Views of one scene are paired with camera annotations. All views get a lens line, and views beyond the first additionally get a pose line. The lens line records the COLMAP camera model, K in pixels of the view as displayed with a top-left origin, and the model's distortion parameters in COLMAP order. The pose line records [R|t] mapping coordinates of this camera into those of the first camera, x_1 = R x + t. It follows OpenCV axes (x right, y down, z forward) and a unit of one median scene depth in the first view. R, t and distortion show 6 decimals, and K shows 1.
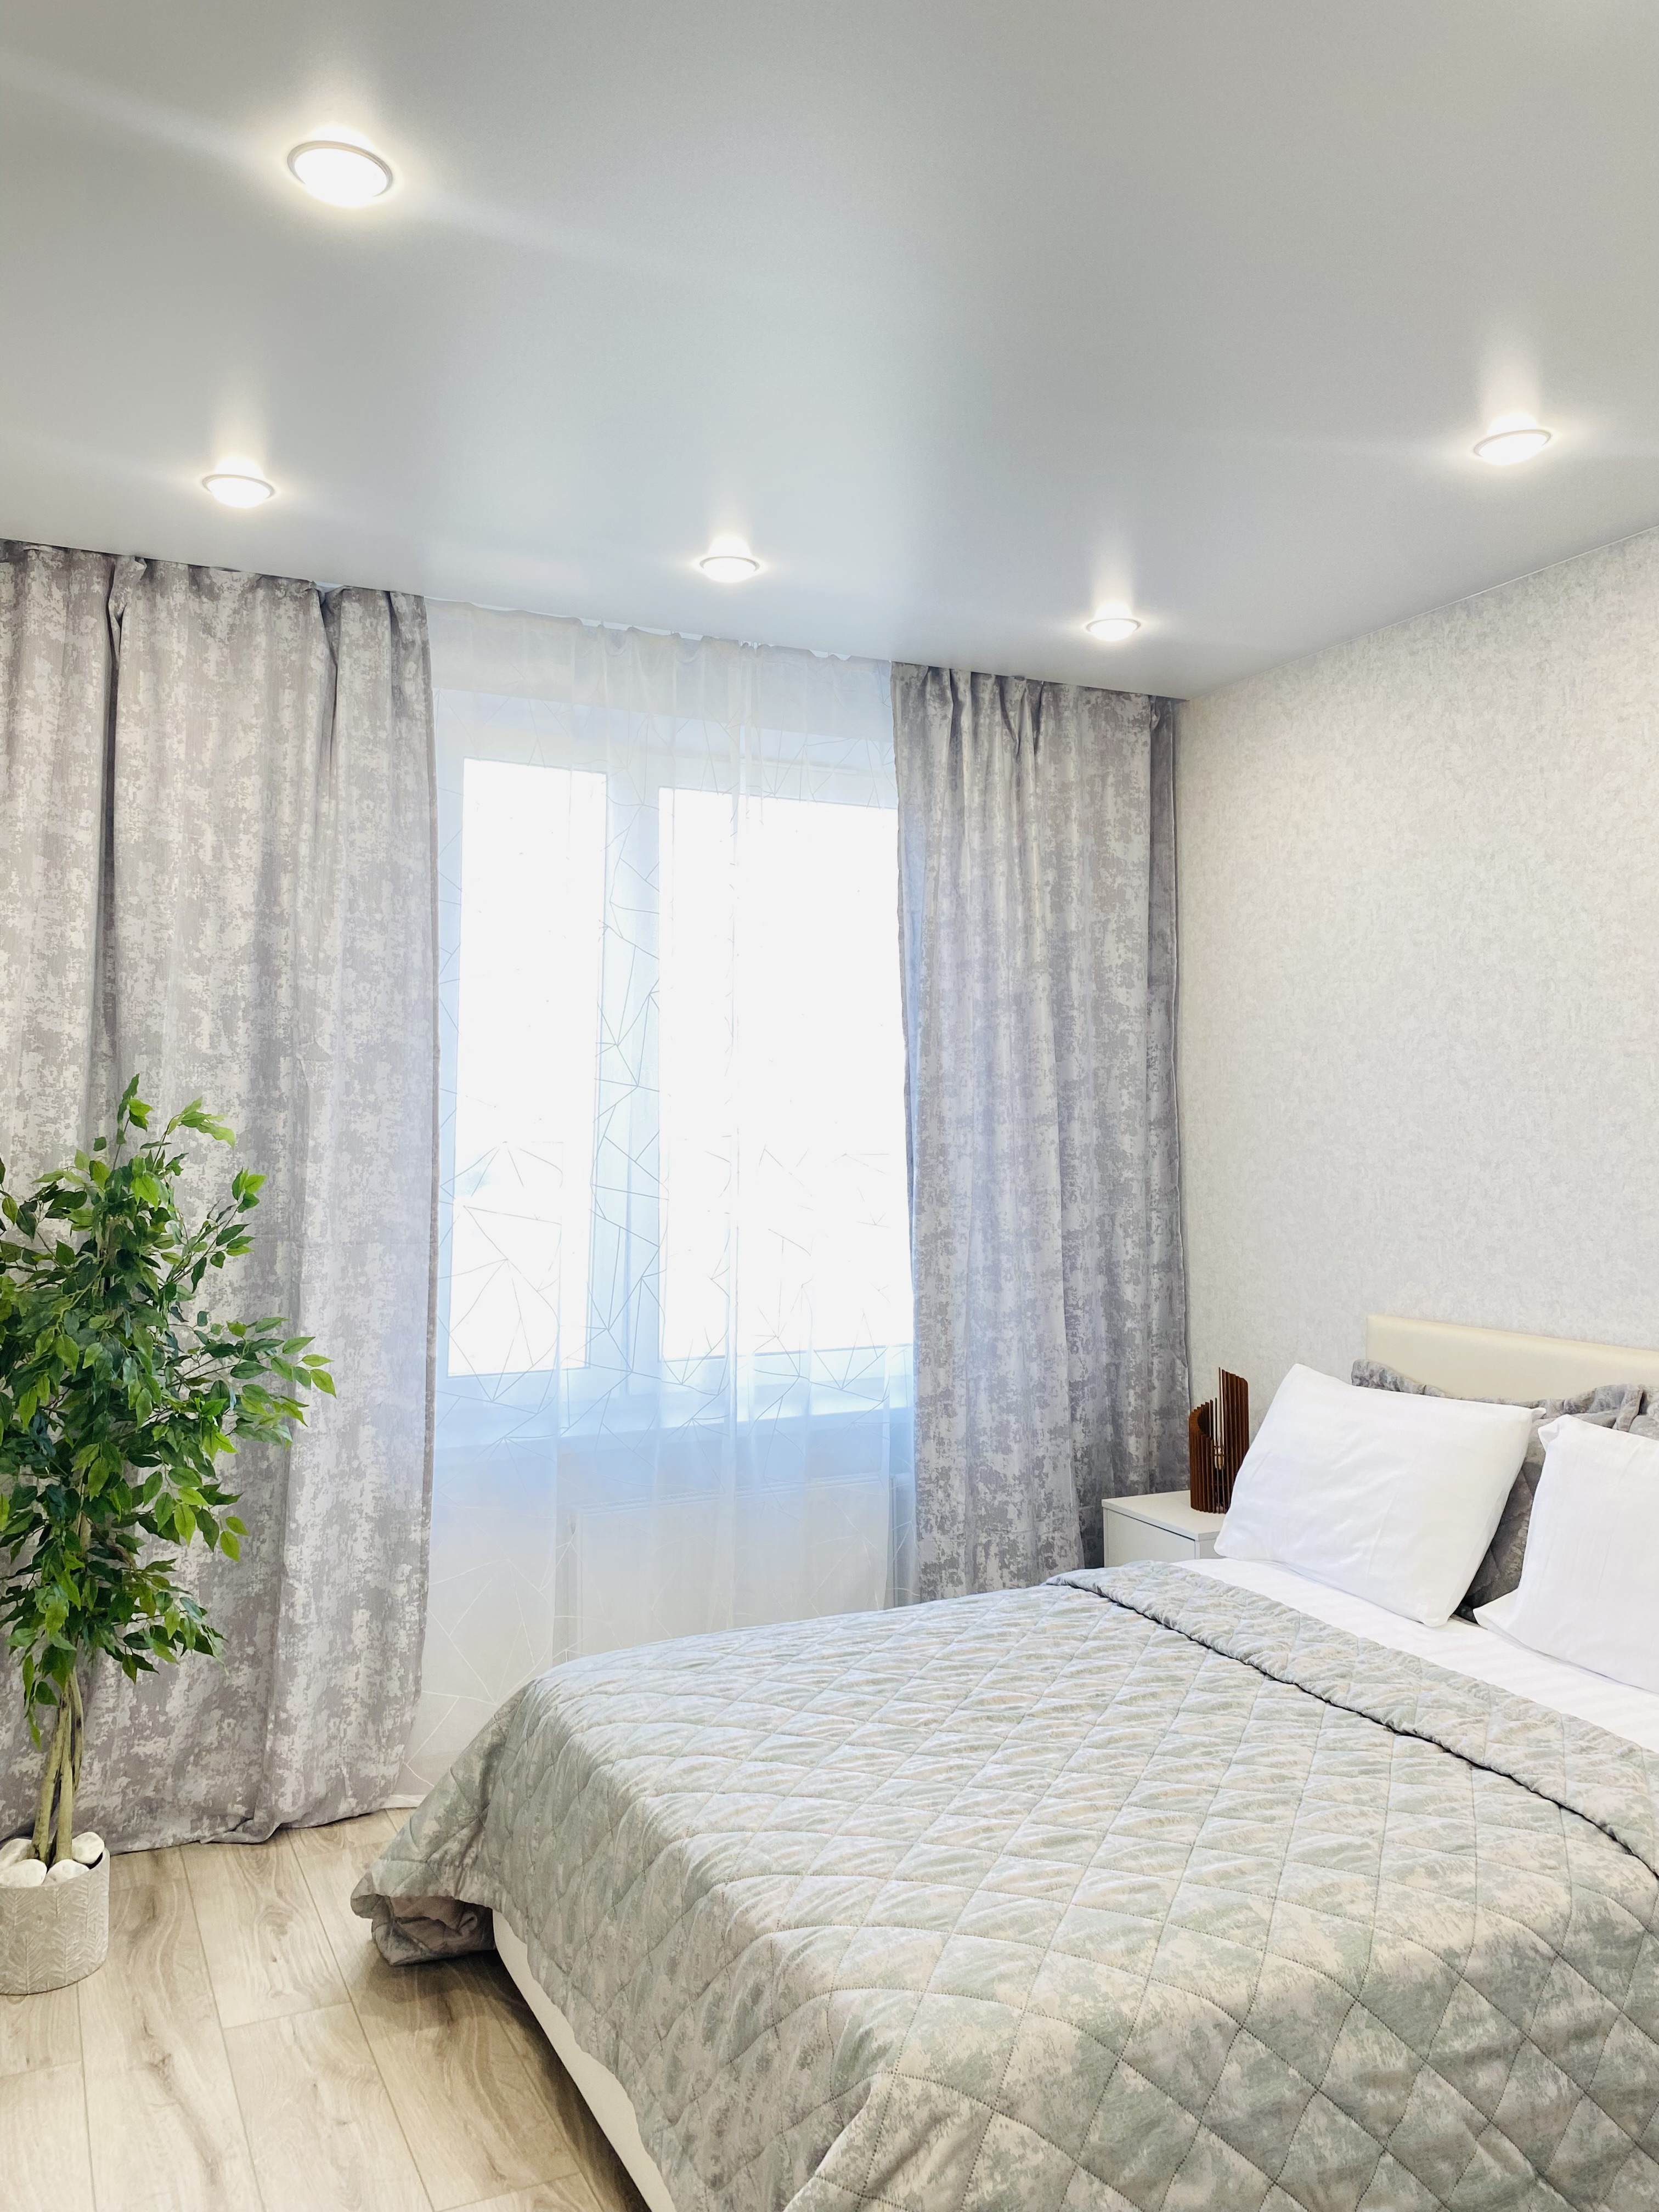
lens RADIAL K [[1677.3, 0, 849.6], [0, 1677.3, 1112.7], [0, 0, 1]] dist [-0.048076, 0.048382]
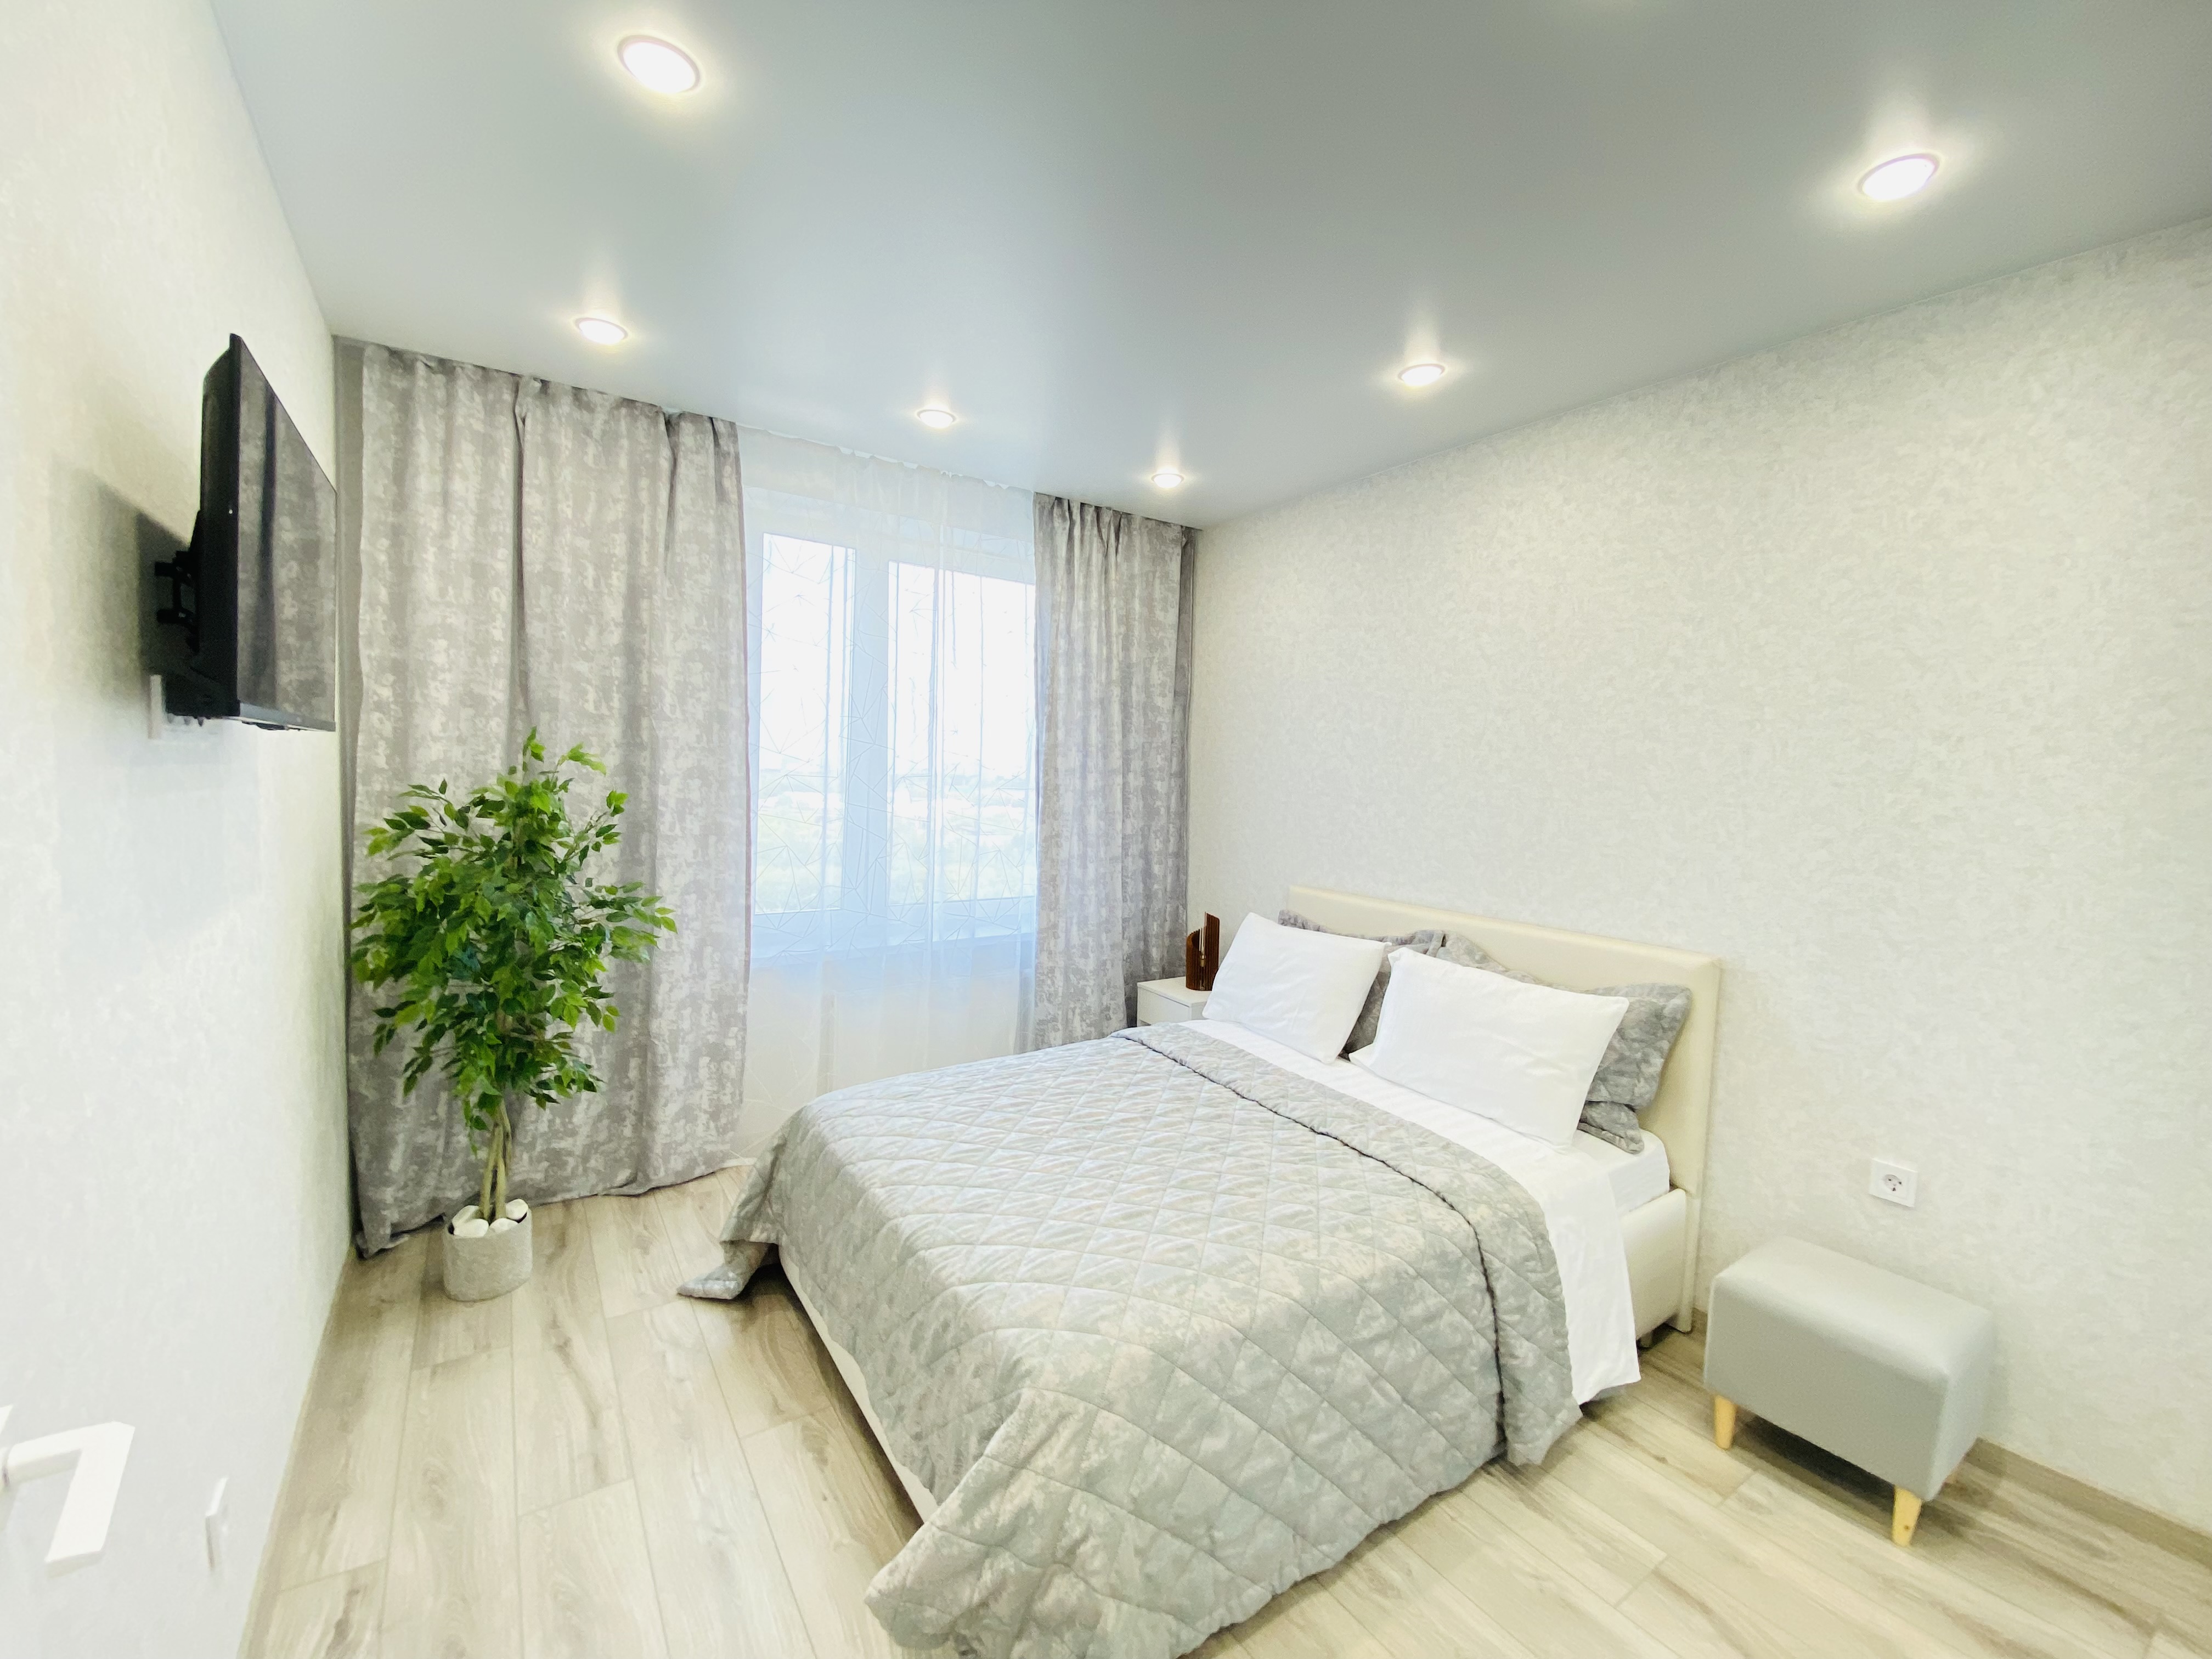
lens RADIAL K [[887.5, 0, 1113.5], [0, 887.5, 842.1], [0, 0, 1]] dist [-0.000550, -0.001706]
pose [[0.990172, 0.020882, 0.138285, -0.013558], [-0.033489, 0.995426, 0.089477, -0.006043], [-0.135784, -0.093228, 0.986342, 0.104816]]
